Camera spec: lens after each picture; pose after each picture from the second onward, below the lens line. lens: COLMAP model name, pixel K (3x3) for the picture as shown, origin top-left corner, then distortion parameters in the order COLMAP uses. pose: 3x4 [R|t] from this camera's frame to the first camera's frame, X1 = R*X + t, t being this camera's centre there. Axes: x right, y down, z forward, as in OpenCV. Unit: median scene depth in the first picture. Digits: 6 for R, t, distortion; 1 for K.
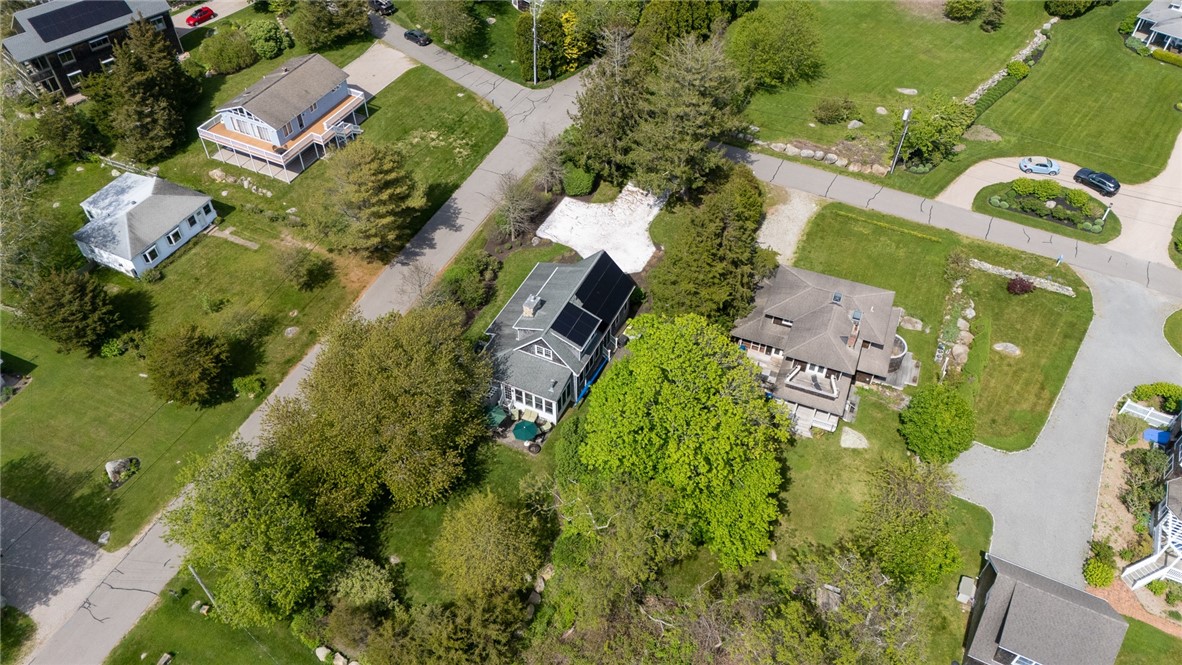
lens RADIAL K [[858.1, 0, 588.2], [0, 858.1, 329.0], [0, 0, 1]] dist [0.064360, -0.044529]
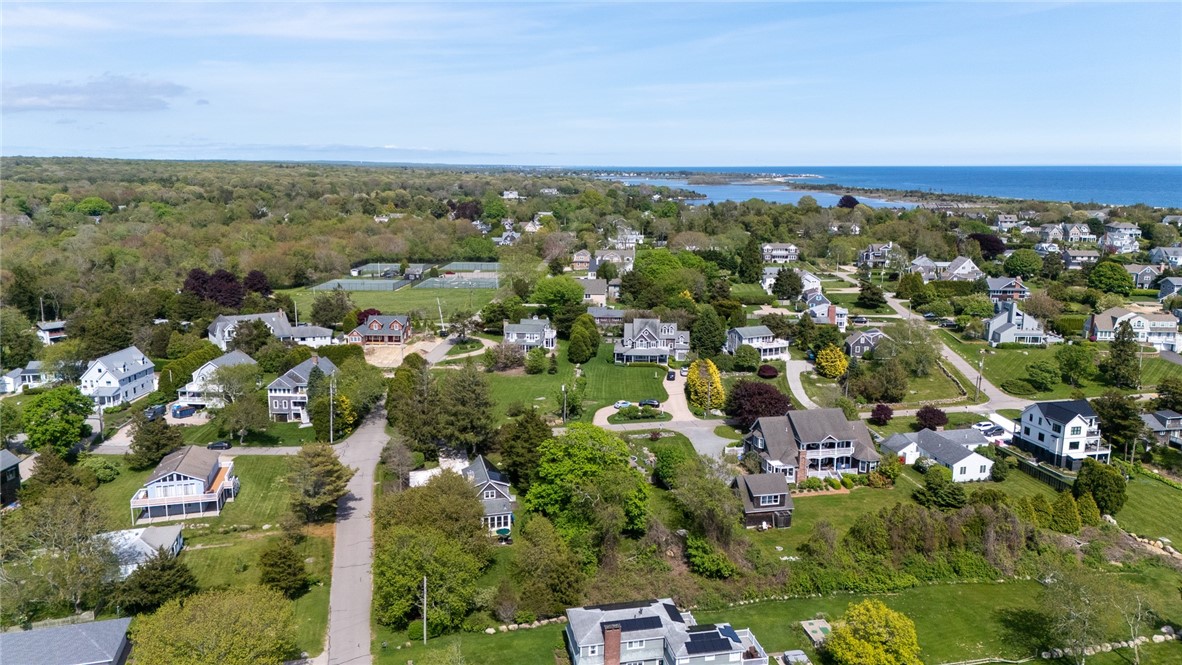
lens RADIAL K [[858.1, 0, 589.6], [0, 858.1, 333.2], [0, 0, 1]] dist [0.064360, -0.044529]
pose [[0.773270, -0.123808, 0.621872, -0.749544], [0.456022, 0.790026, -0.409759, 0.459979], [-0.440564, 0.600442, 0.667363, -0.370185]]
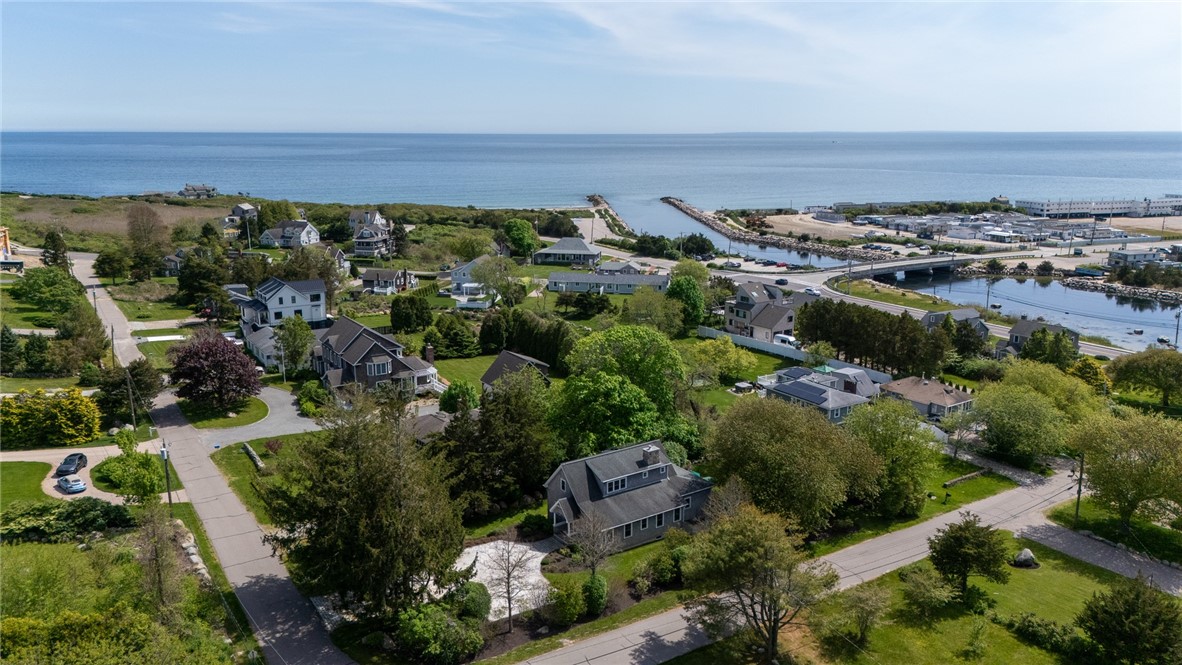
lens RADIAL K [[858.1, 0, 589.1], [0, 858.1, 341.7], [0, 0, 1]] dist [0.064360, -0.044529]
pose [[-0.867976, -0.119804, 0.481938, -0.435234], [0.354058, 0.531209, 0.769714, -0.841938], [-0.348225, 0.838728, -0.418659, 1.120111]]
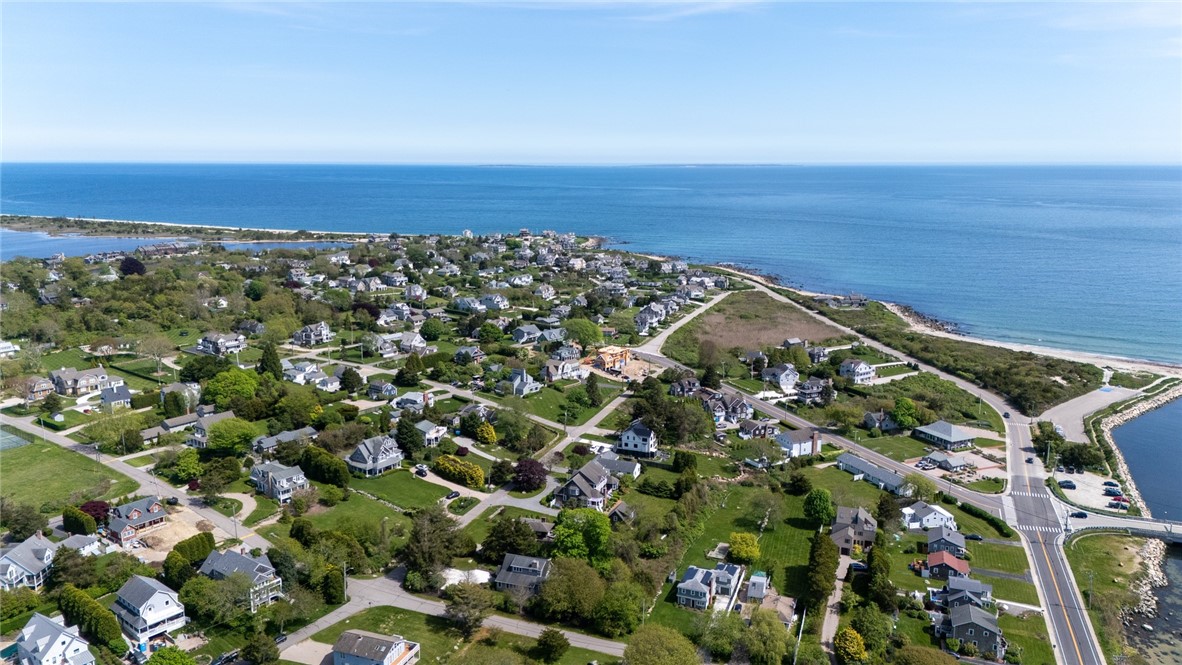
lens RADIAL K [[858.1, 0, 592.1], [0, 858.1, 327.7], [0, 0, 1]] dist [0.064360, -0.044529]
pose [[-0.107868, -0.188836, 0.976066, -2.271522], [0.712277, 0.670251, 0.208387, -0.842856], [-0.693560, 0.717708, 0.062205, 0.079344]]
